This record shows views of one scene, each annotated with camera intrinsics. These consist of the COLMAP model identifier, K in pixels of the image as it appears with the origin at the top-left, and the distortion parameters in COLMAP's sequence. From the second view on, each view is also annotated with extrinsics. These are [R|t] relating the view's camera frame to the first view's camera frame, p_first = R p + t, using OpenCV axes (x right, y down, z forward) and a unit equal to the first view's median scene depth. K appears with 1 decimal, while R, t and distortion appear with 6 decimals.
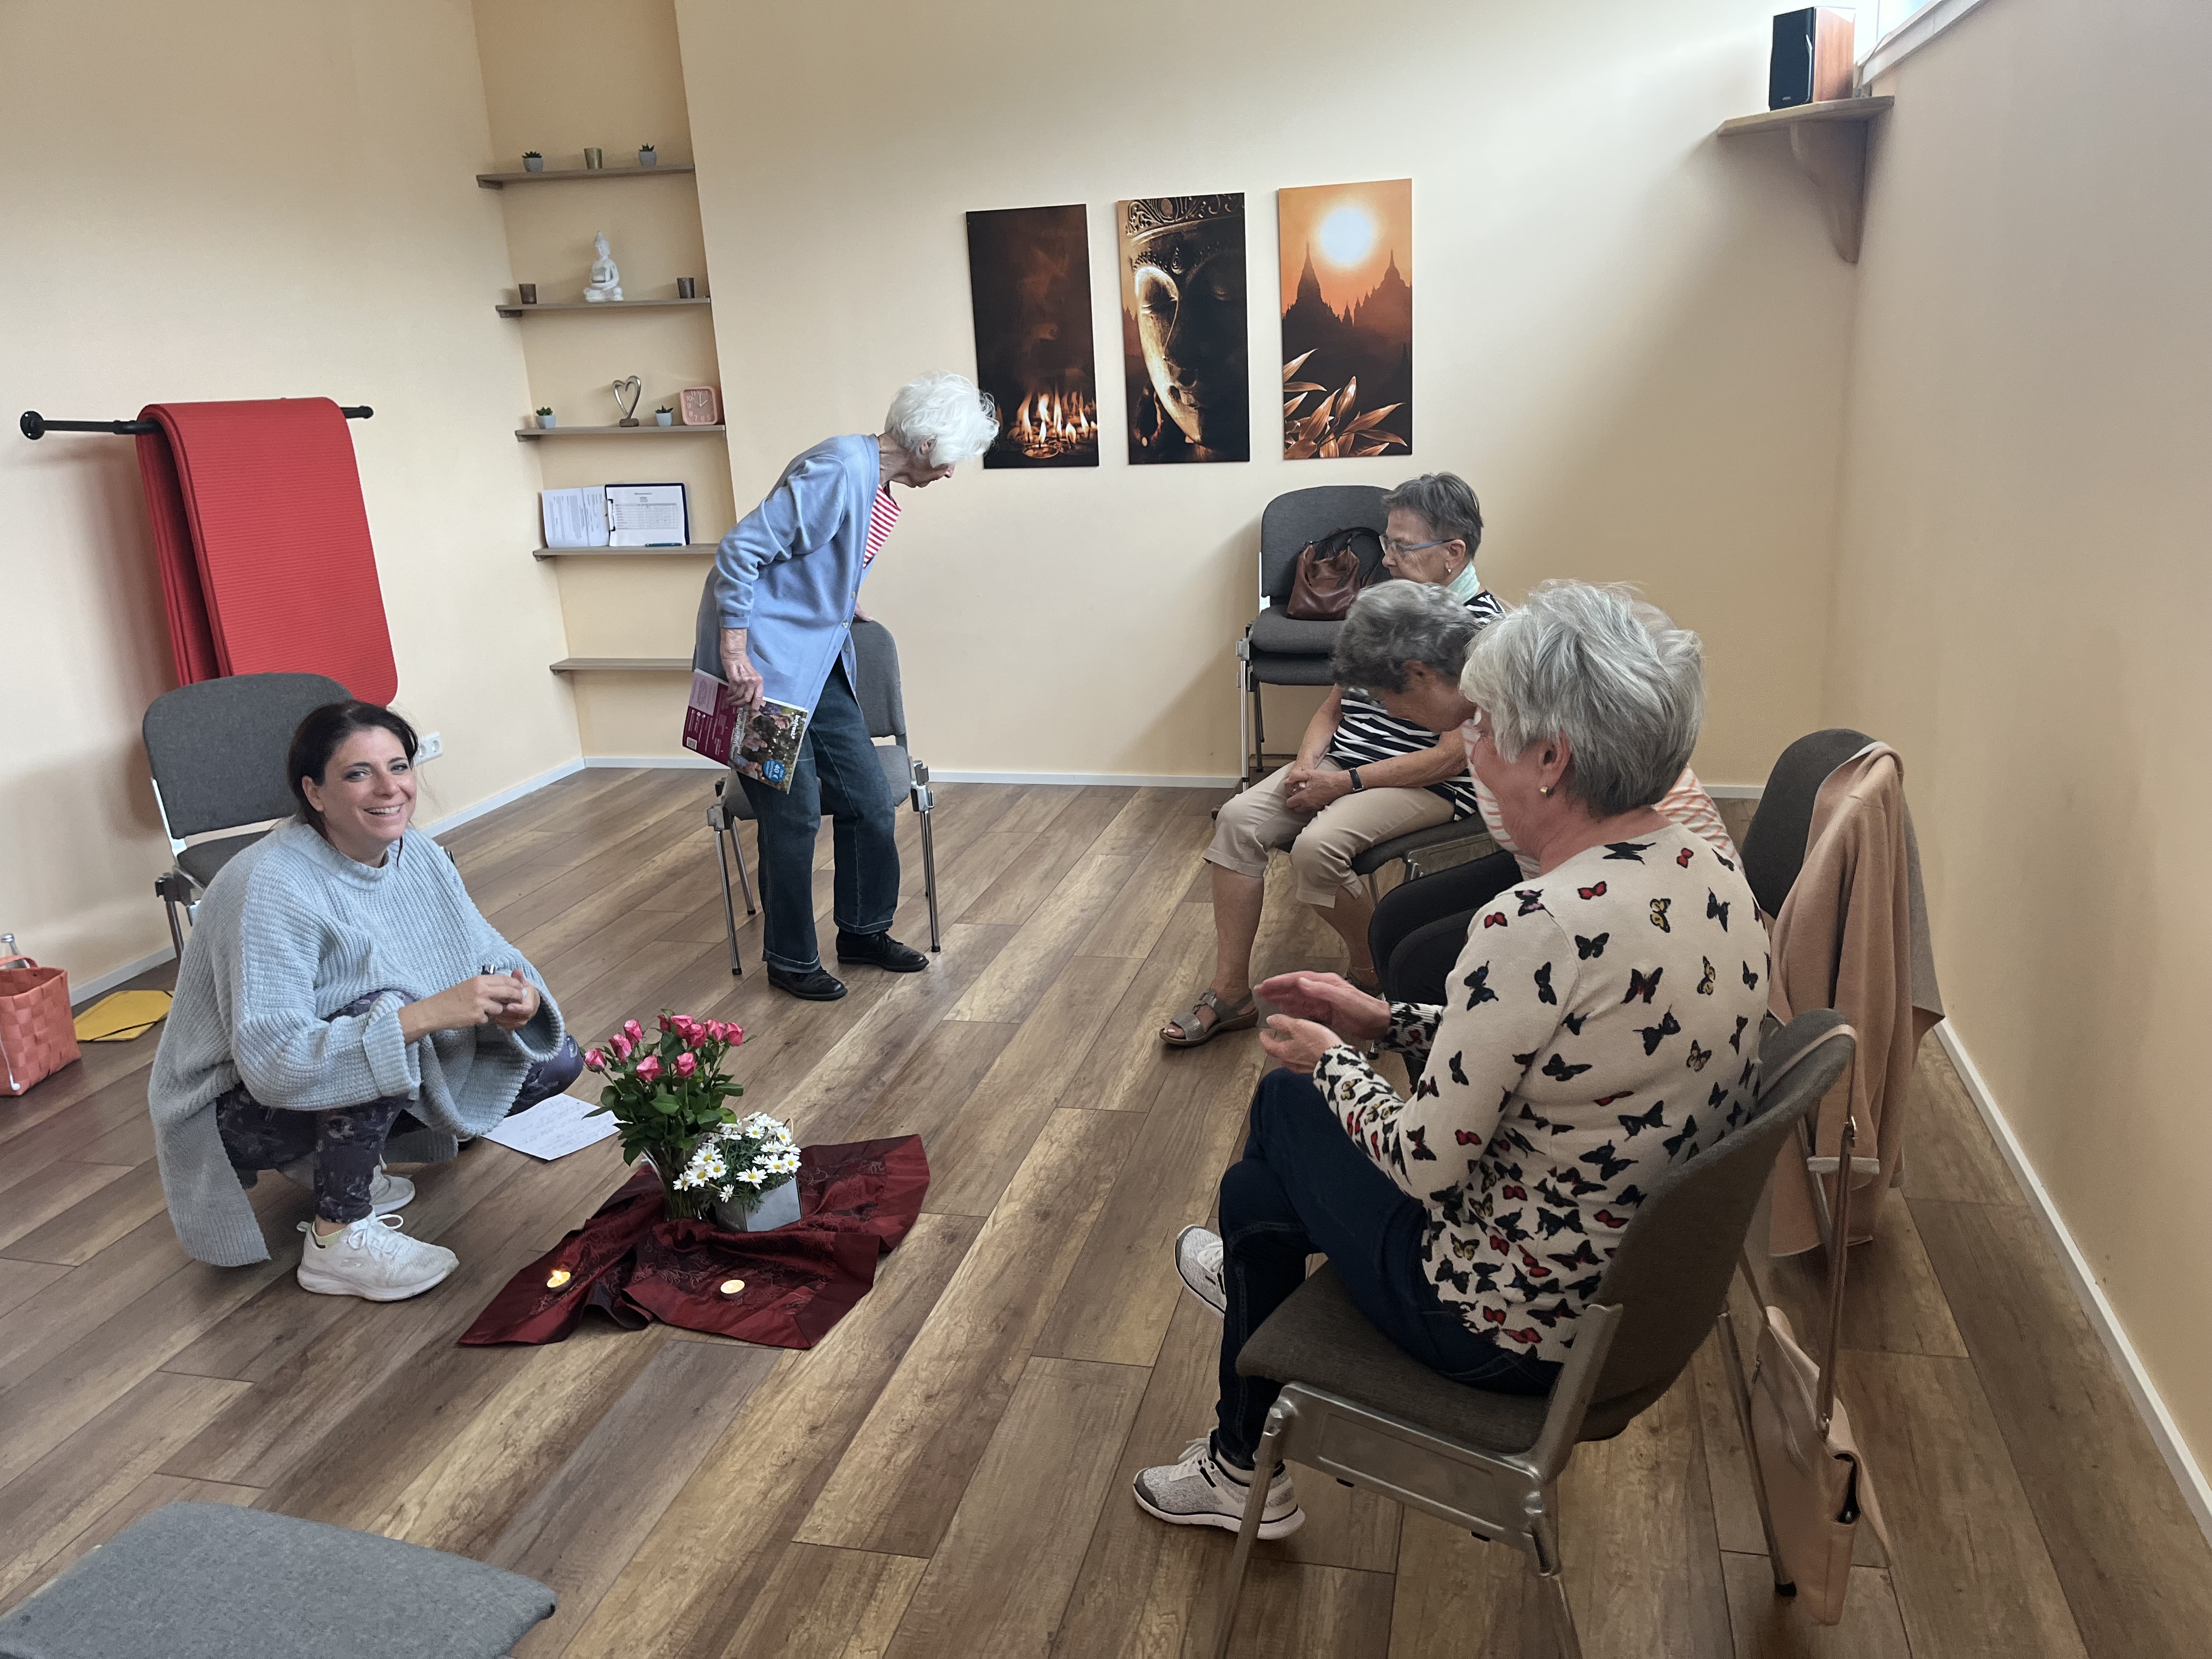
lens RADIAL K [[1707.8, 0, 1120.2], [0, 1707.8, 833.2], [0, 0, 1]] dist [0.041459, -0.000040]
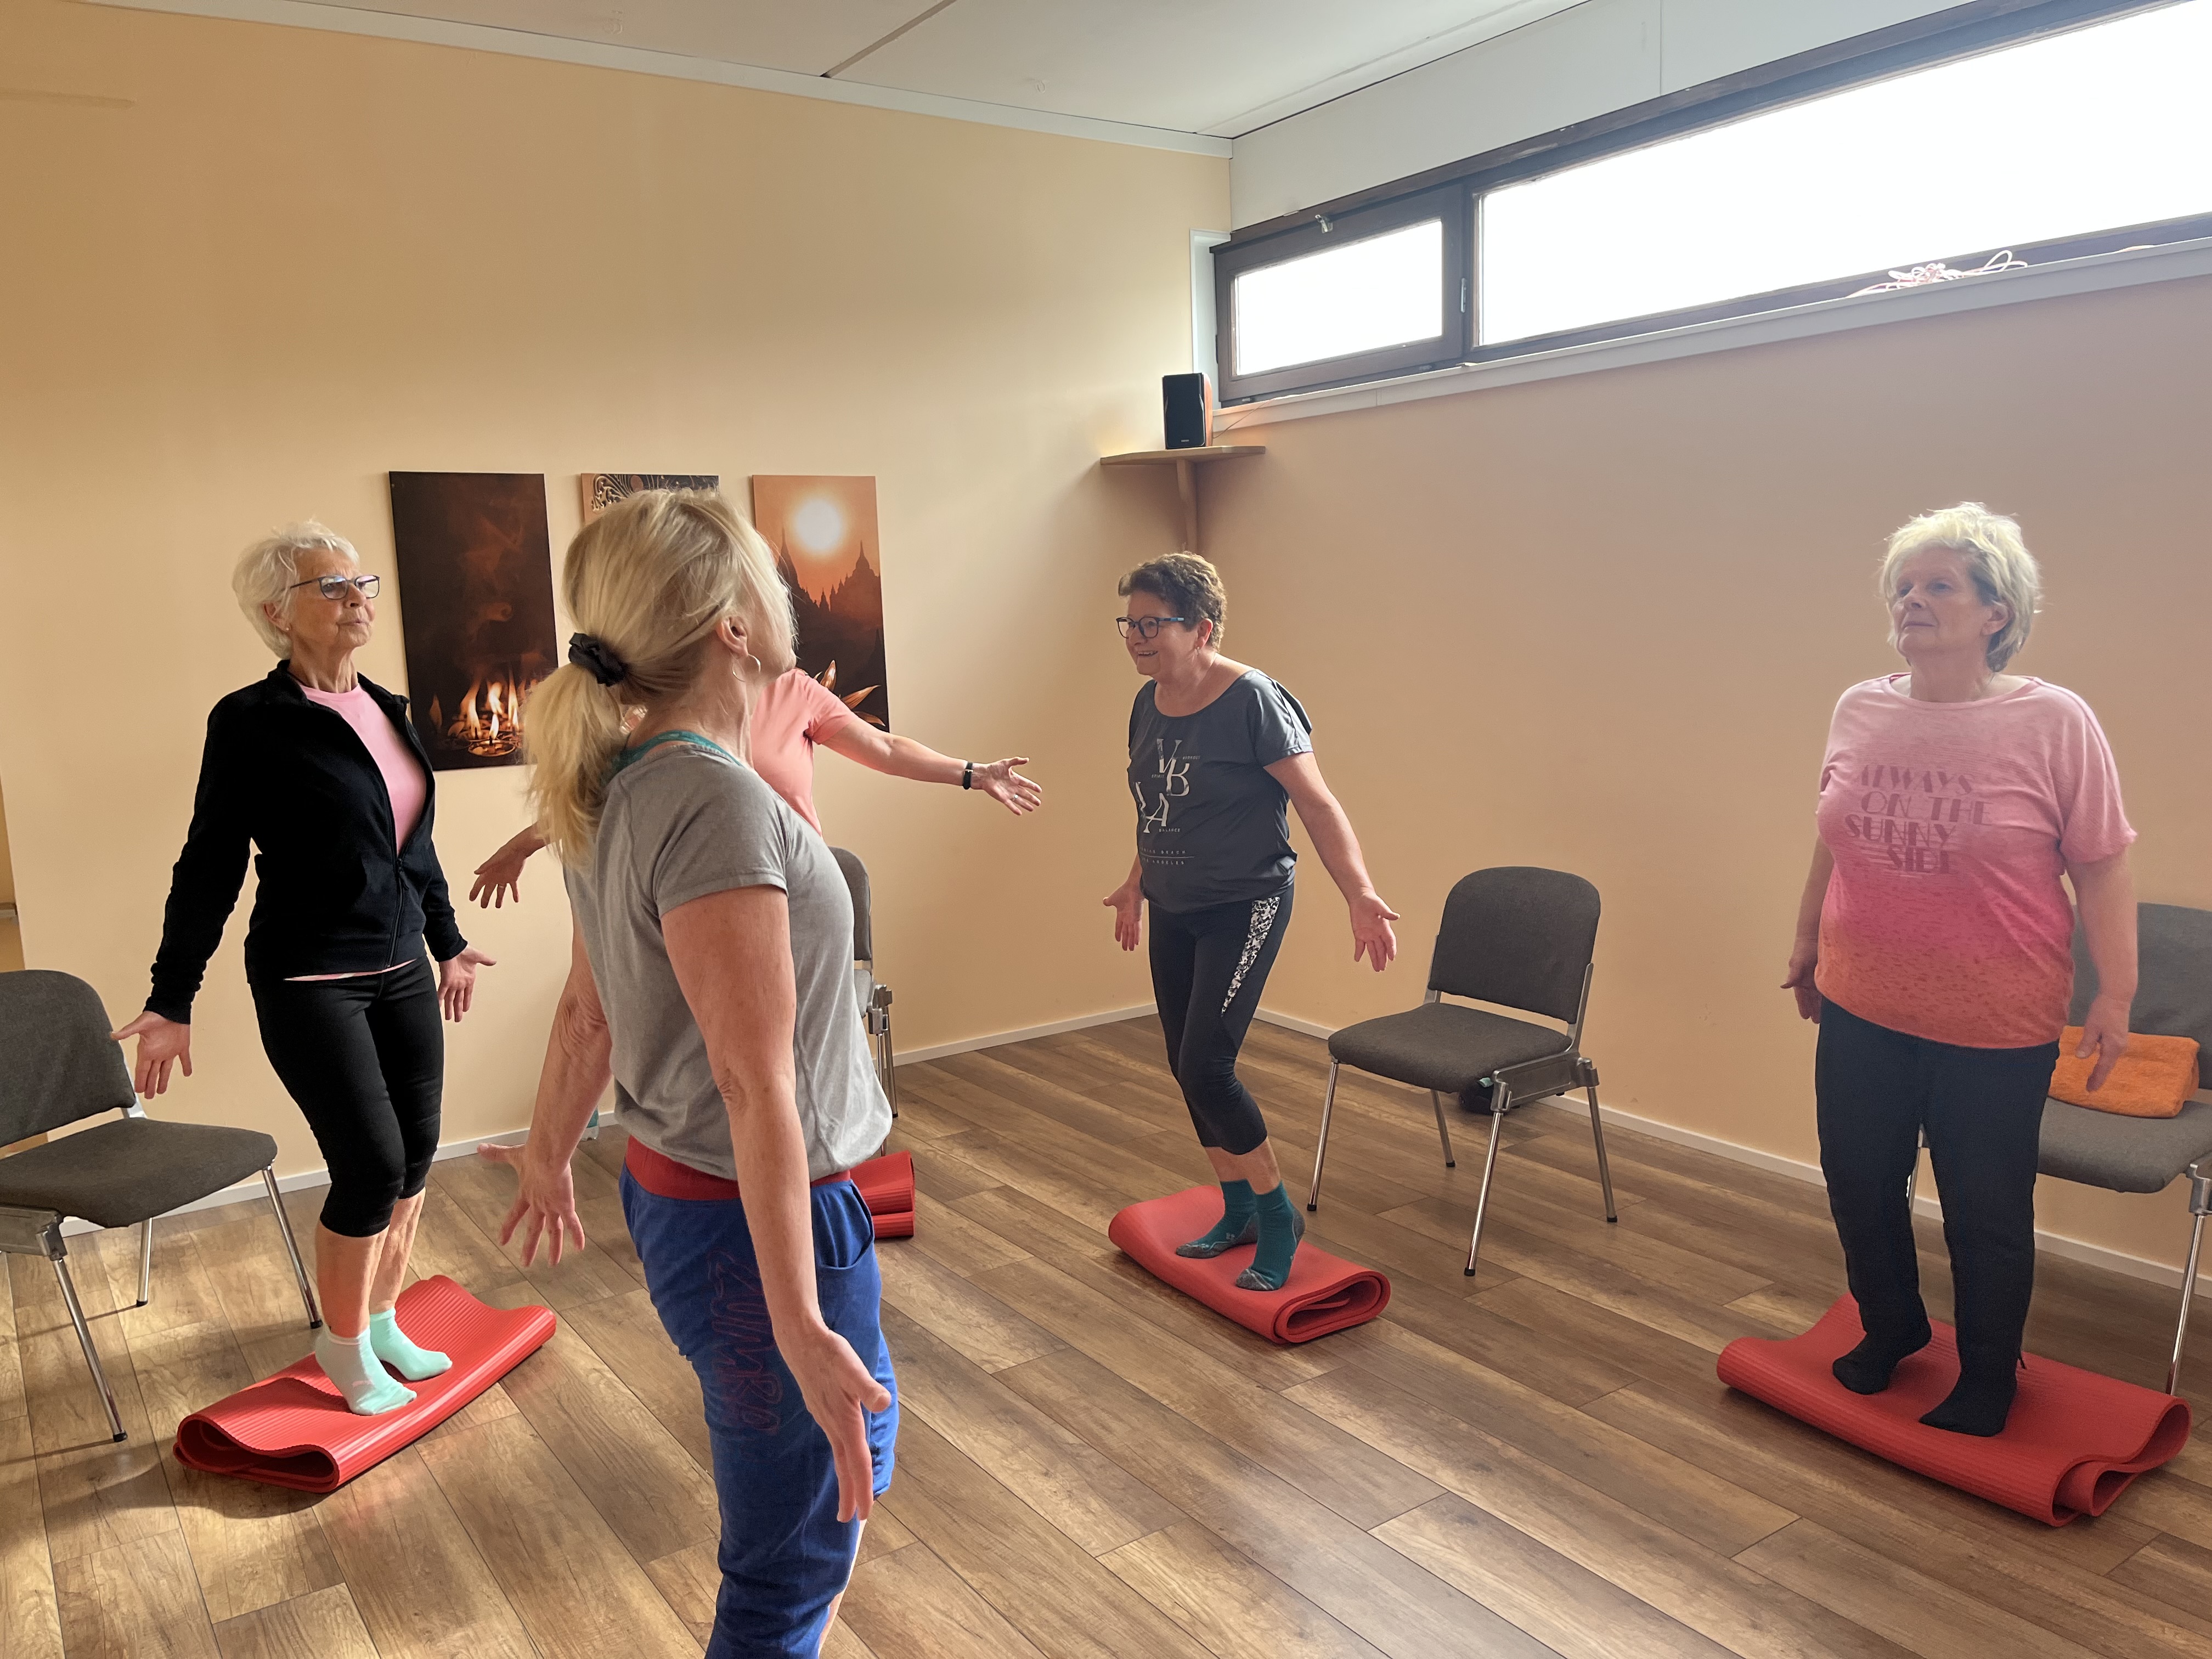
lens RADIAL K [[1690.5, 0, 1106.0], [0, 1690.5, 829.5], [0, 0, 1]] dist [0.074134, -0.089759]
pose [[0.661829, -0.078992, 0.745482, -0.496639], [0.212357, 0.973455, -0.085380, -0.050960], [-0.718949, 0.214815, 0.661035, 0.248603]]
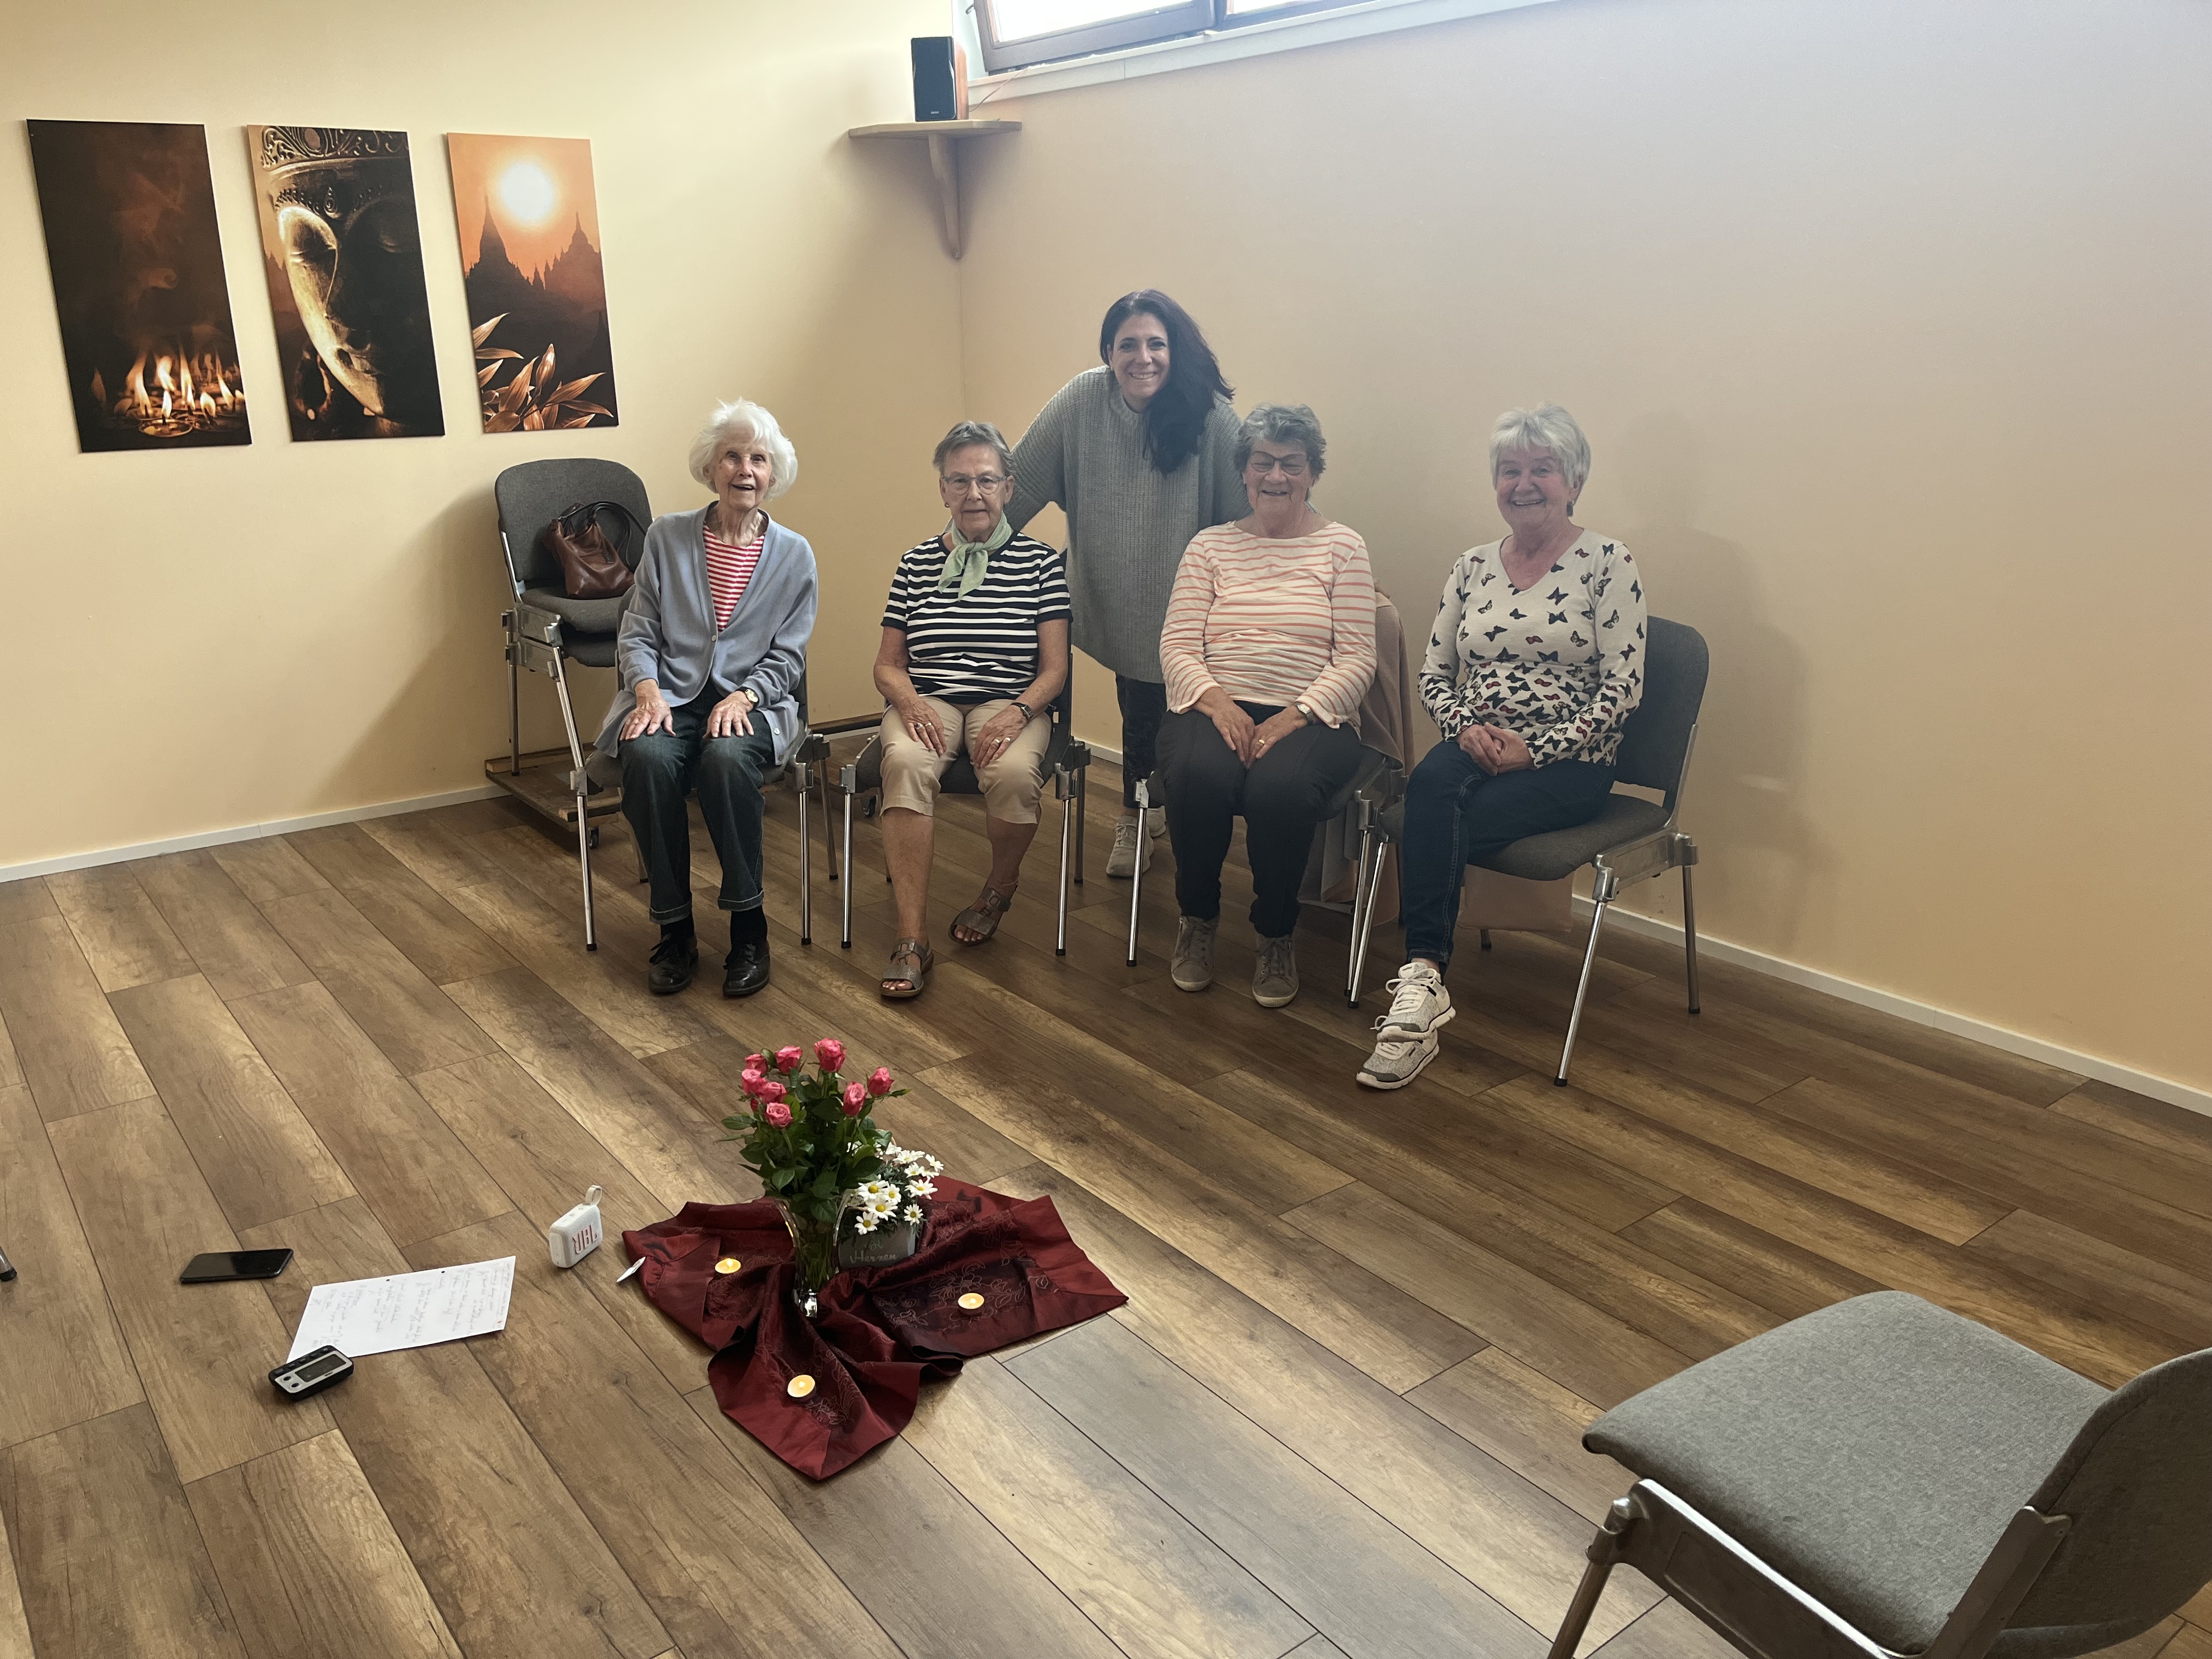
lens RADIAL K [[1689.7, 0, 1106.0], [0, 1689.7, 829.5], [0, 0, 1]] dist [0.110703, -0.147507]
pose [[0.625572, -0.192614, 0.756015, -0.433769], [0.199791, 0.976282, 0.083413, -0.021900], [-0.754150, 0.098864, 0.649217, 0.177576]]
